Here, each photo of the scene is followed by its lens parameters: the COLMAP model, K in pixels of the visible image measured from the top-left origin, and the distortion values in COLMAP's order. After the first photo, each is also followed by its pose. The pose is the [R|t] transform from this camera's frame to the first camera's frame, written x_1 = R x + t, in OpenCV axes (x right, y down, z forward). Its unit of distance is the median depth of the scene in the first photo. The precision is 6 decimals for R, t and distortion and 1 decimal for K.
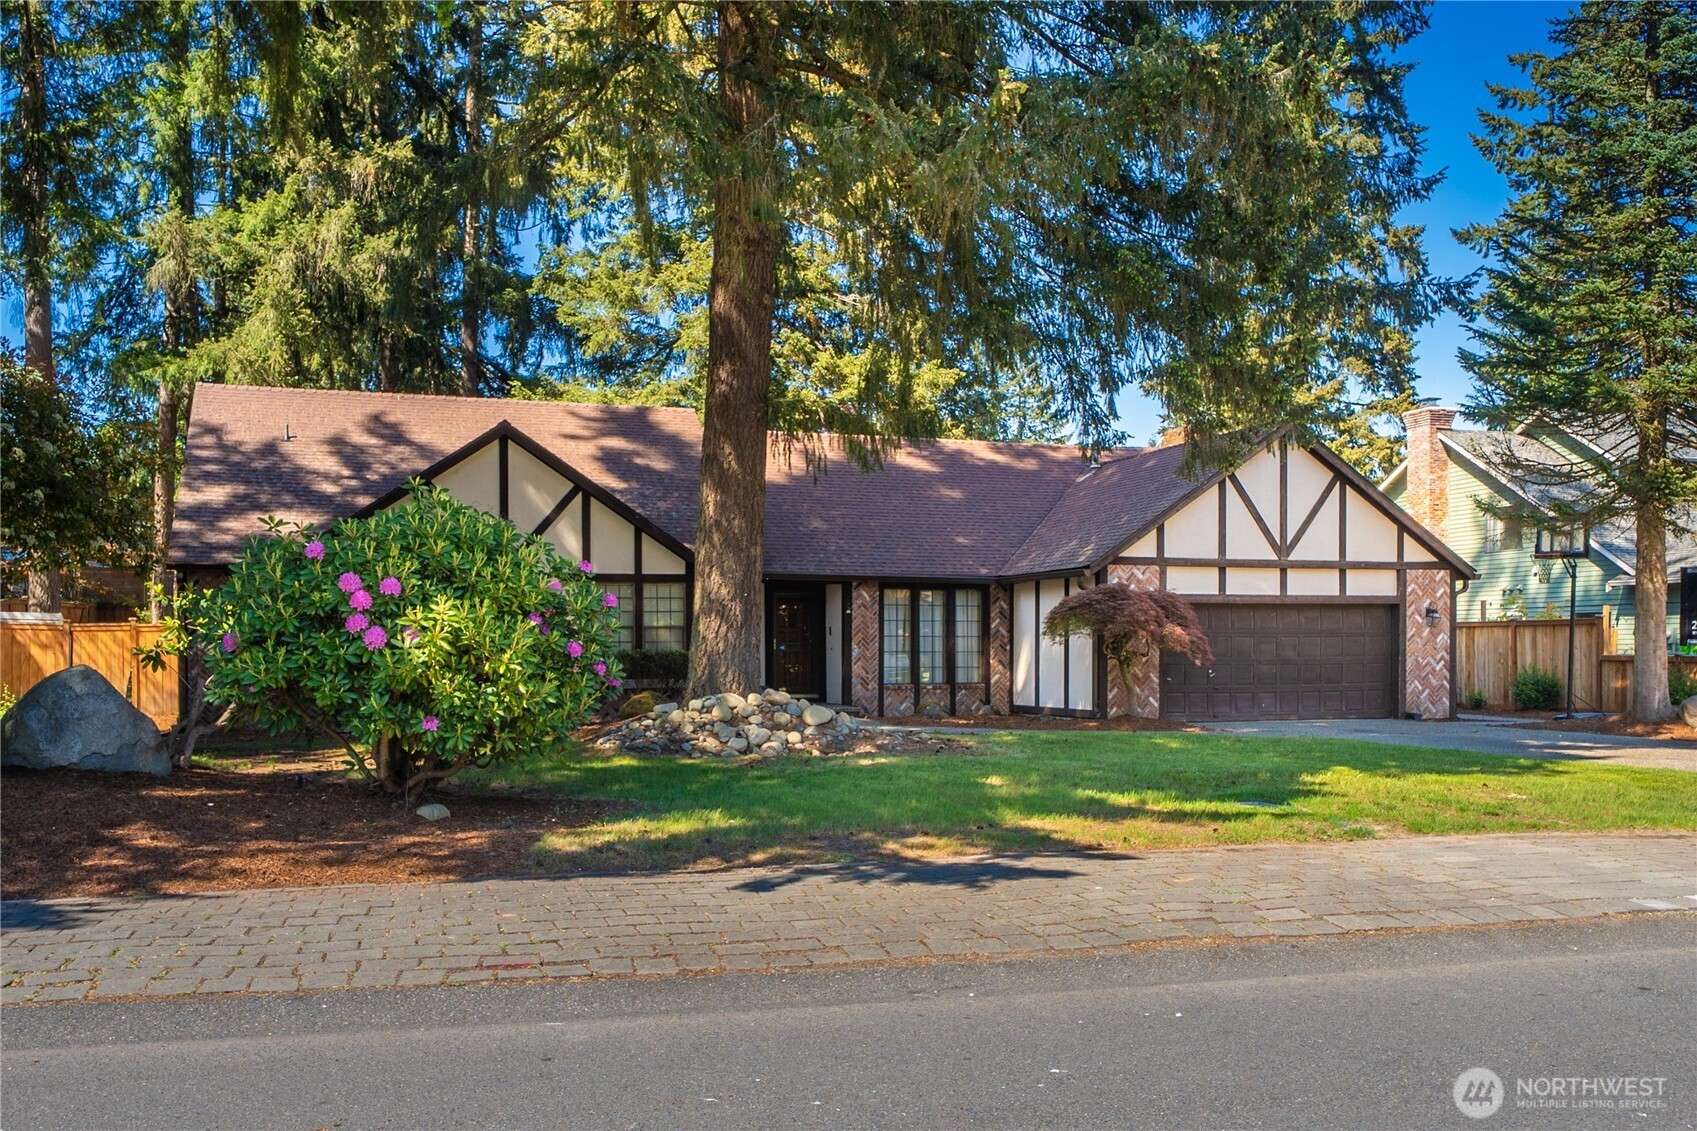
lens RADIAL K [[1141.1, 0, 853.5], [0, 1141.1, 576.7], [0, 0, 1]] dist [-0.036665, 0.001497]
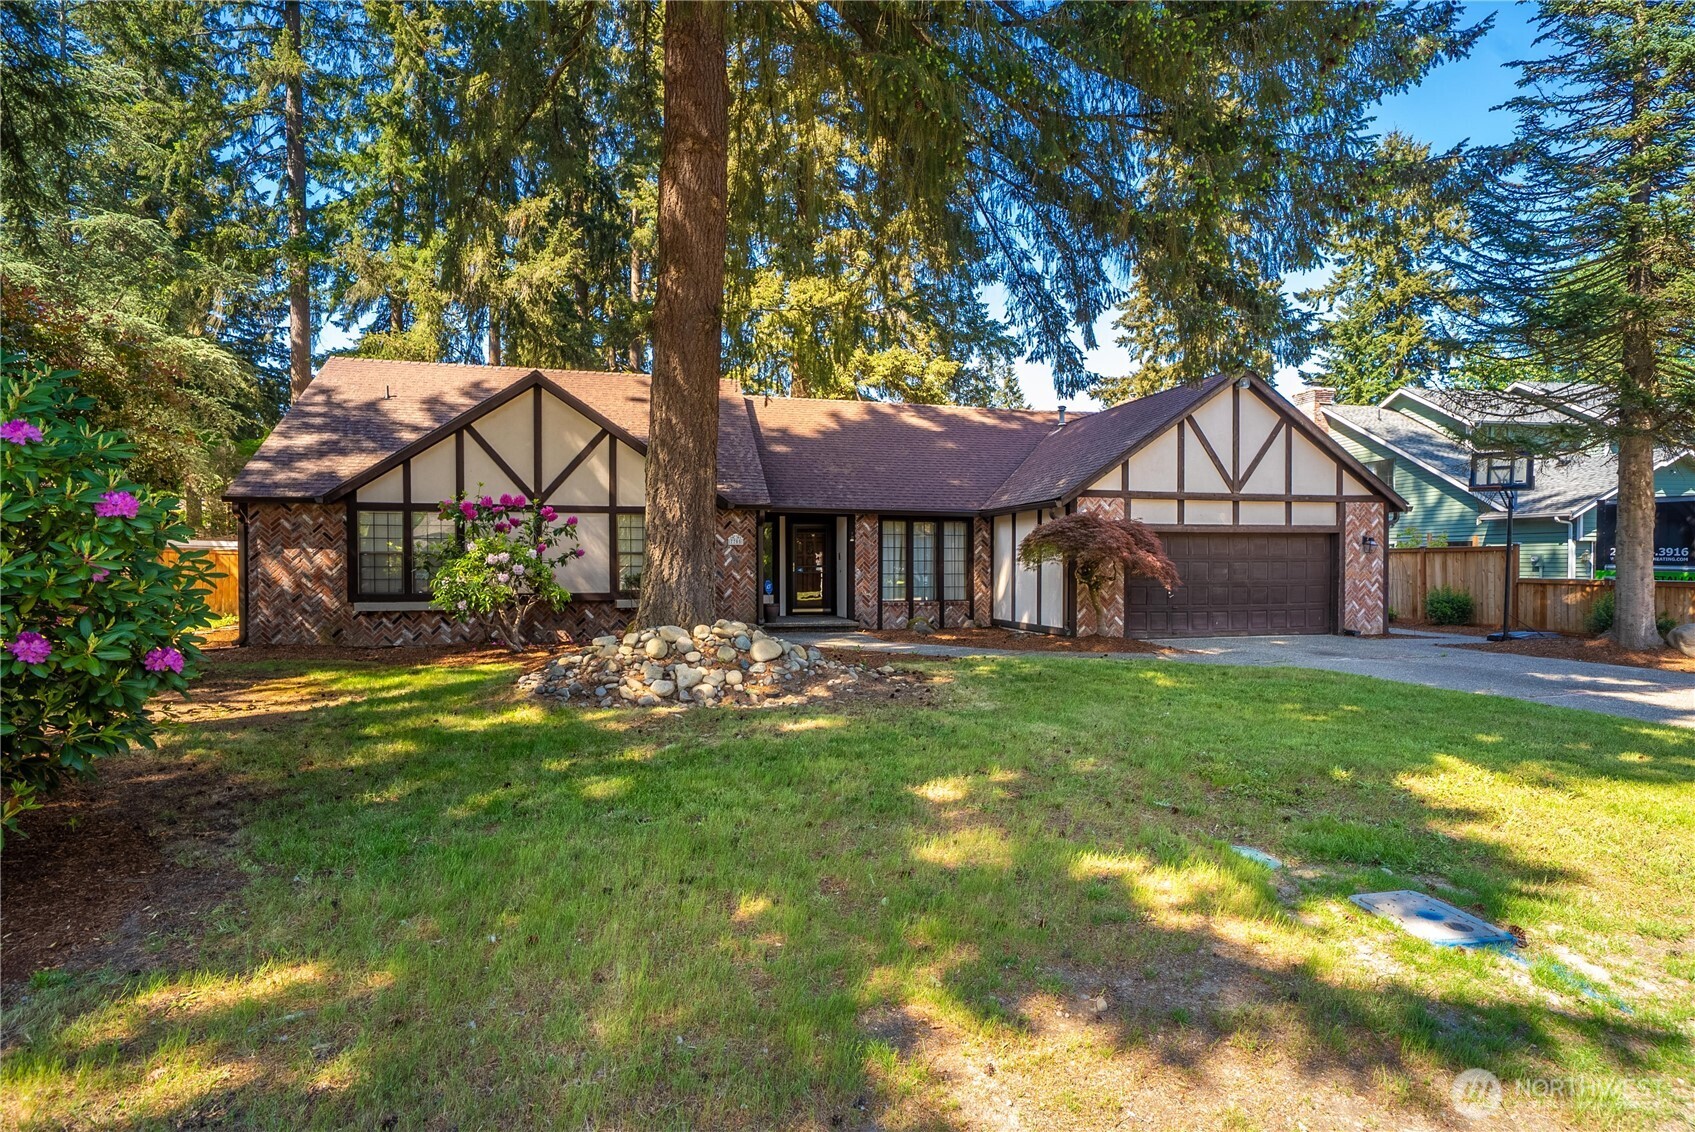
lens RADIAL K [[825.4, 0, 842.5], [0, 825.4, 550.1], [0, 0, 1]] dist [-0.032897, -0.000581]
pose [[0.998843, -0.000443, -0.048096, 0.030357], [0.002407, 0.999165, 0.040795, 0.007066], [0.048038, -0.040864, 0.998009, 0.170901]]
